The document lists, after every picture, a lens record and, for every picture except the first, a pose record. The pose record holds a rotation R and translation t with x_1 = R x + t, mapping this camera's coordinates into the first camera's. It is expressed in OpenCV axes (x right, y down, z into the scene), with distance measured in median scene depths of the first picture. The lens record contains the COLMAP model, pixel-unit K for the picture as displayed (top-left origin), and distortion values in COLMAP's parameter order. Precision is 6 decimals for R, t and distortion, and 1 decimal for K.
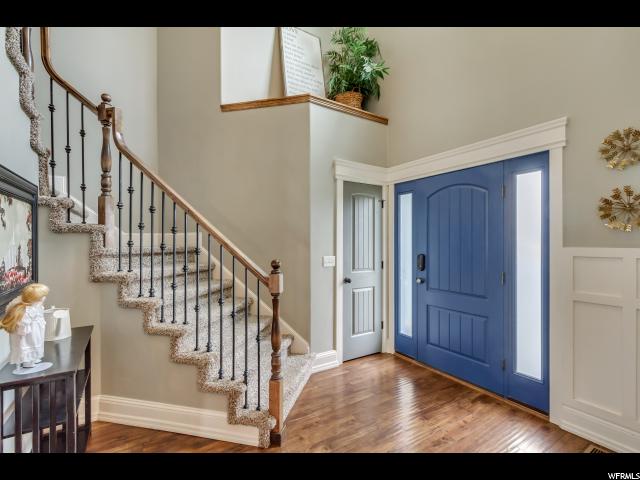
lens RADIAL K [[299.1, 0, 320.4], [0, 299.1, 238.5], [0, 0, 1]] dist [0.008094, -0.000198]
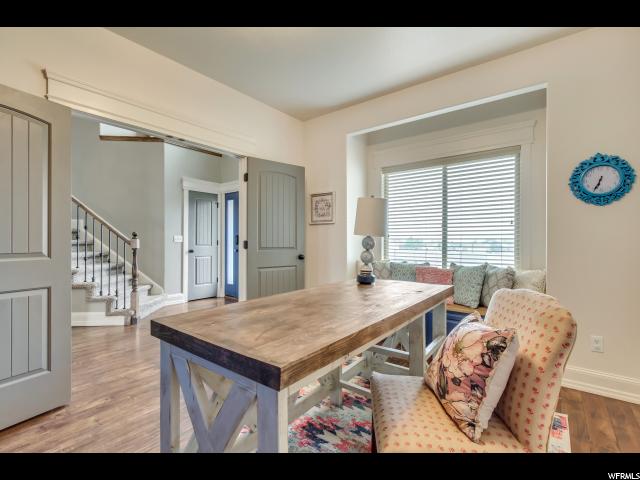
lens RADIAL K [[299.1, 0, 320.4], [0, 299.1, 238.5], [0, 0, 1]] dist [0.008094, -0.000198]
pose [[0.946231, 0.003659, 0.323472, 0.235789], [-0.003138, 0.999993, -0.002133, 0.074815], [-0.323477, 0.001003, 0.946235, -0.809829]]
